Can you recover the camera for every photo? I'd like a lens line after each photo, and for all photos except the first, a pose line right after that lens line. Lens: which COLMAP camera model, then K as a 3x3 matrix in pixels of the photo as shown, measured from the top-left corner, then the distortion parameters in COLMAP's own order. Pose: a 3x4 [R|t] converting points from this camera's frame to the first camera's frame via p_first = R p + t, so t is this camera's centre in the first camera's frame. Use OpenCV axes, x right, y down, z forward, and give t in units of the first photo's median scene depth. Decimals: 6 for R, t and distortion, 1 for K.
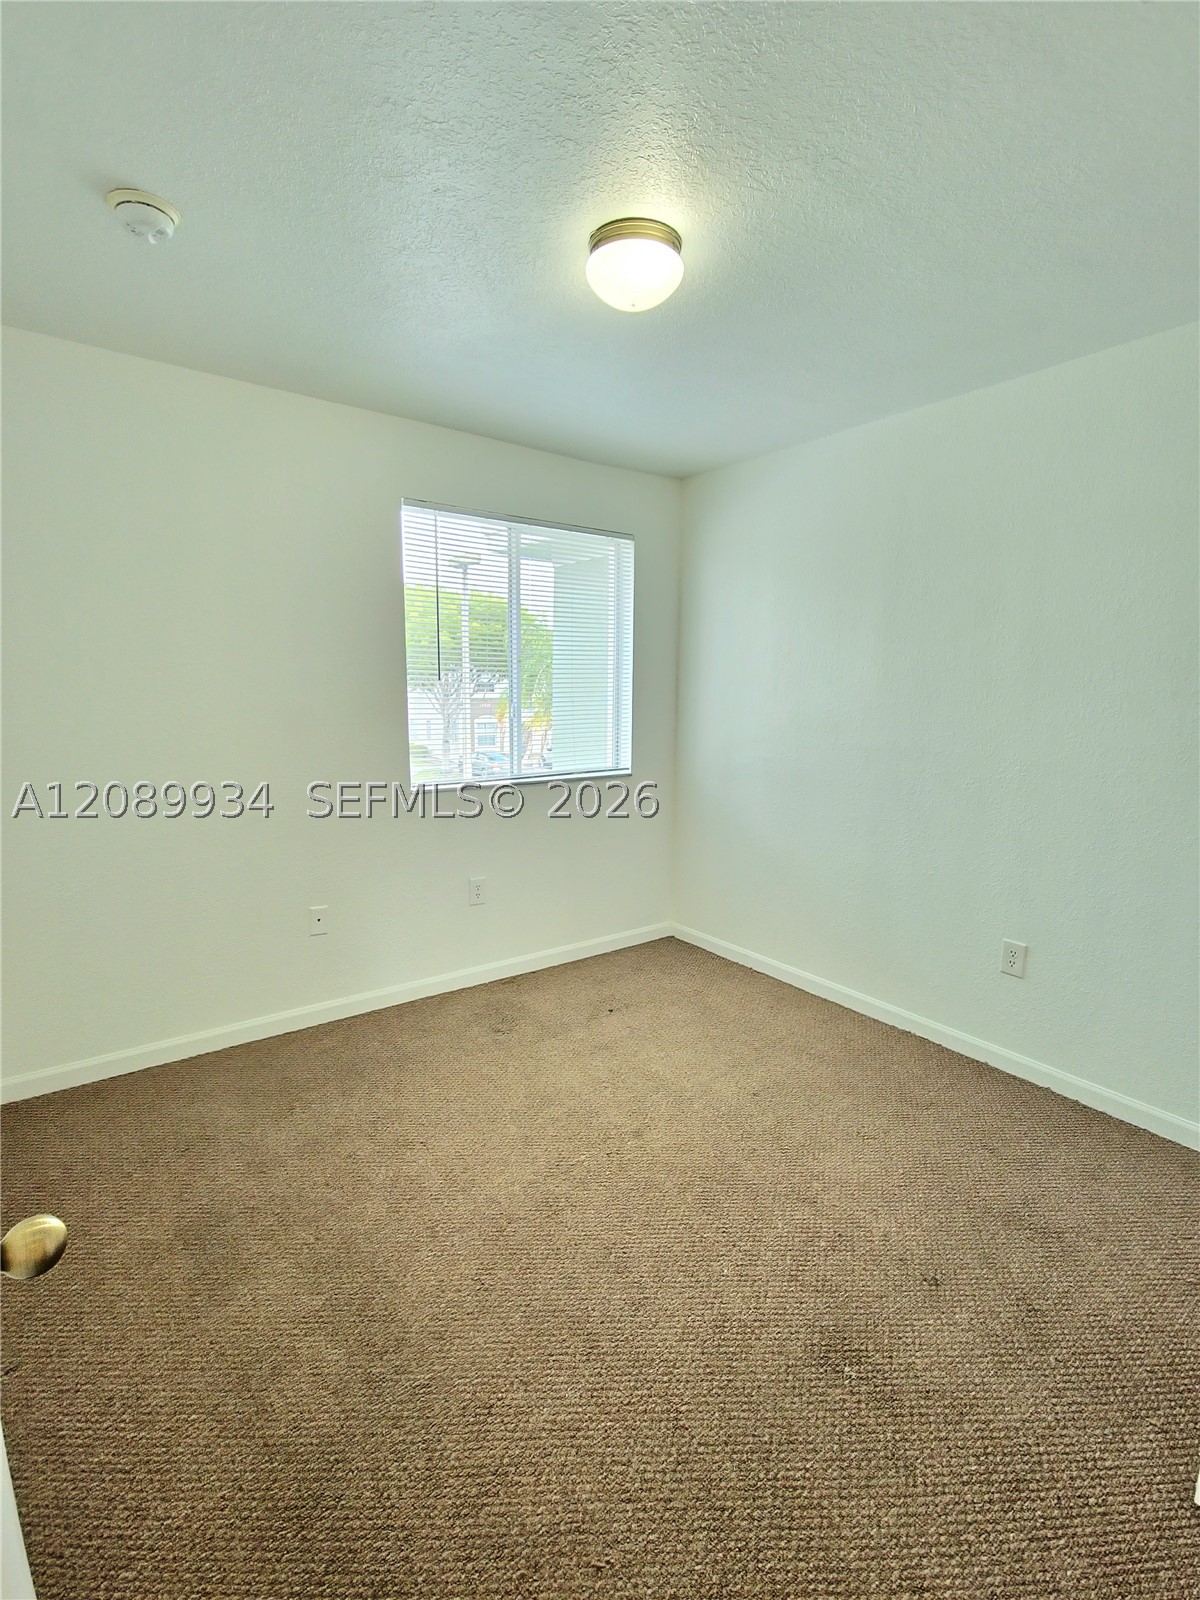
lens RADIAL K [[760.1, 0, 601.9], [0, 760.1, 796.6], [0, 0, 1]] dist [0.010122, -0.000356]
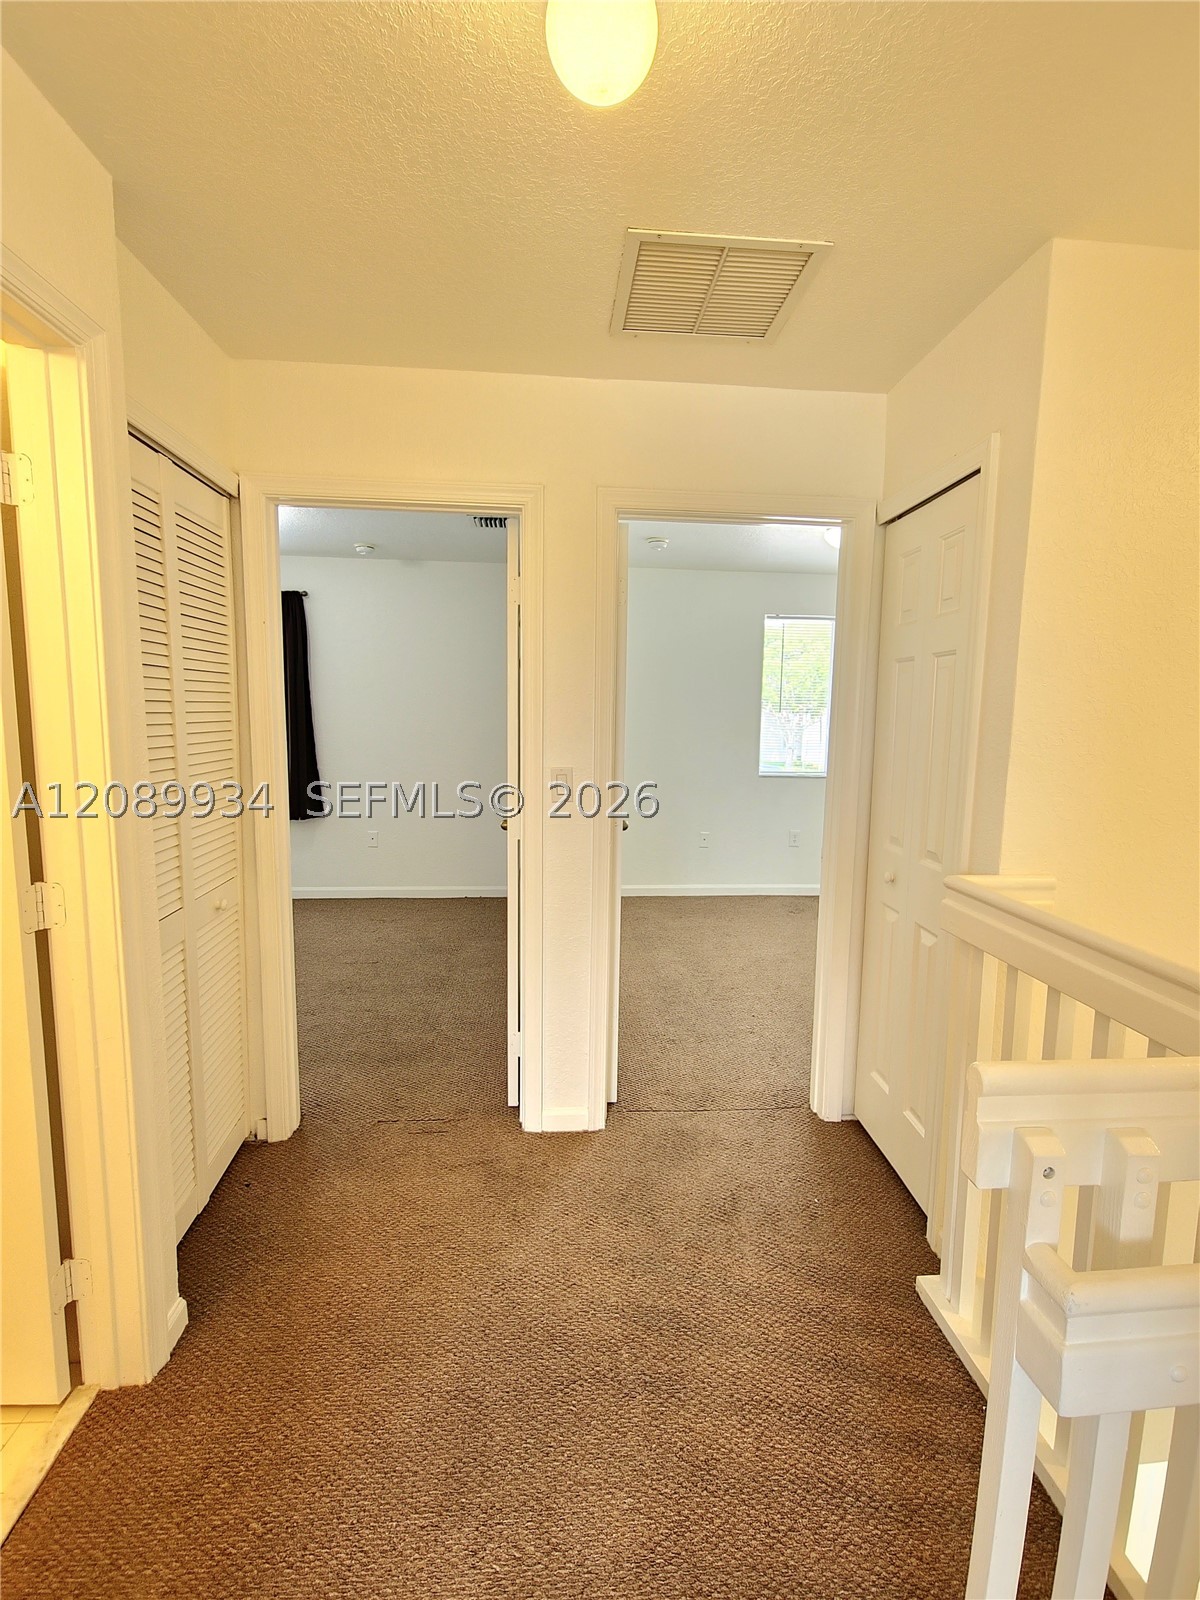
lens RADIAL K [[760.1, 0, 601.4], [0, 760.1, 800.8], [0, 0, 1]] dist [0.010122, -0.000356]
pose [[0.849483, 0.076162, -0.522090, 0.479426], [-0.088146, 0.996106, 0.001891, 0.106994], [0.520201, 0.044414, 0.852888, -0.918677]]
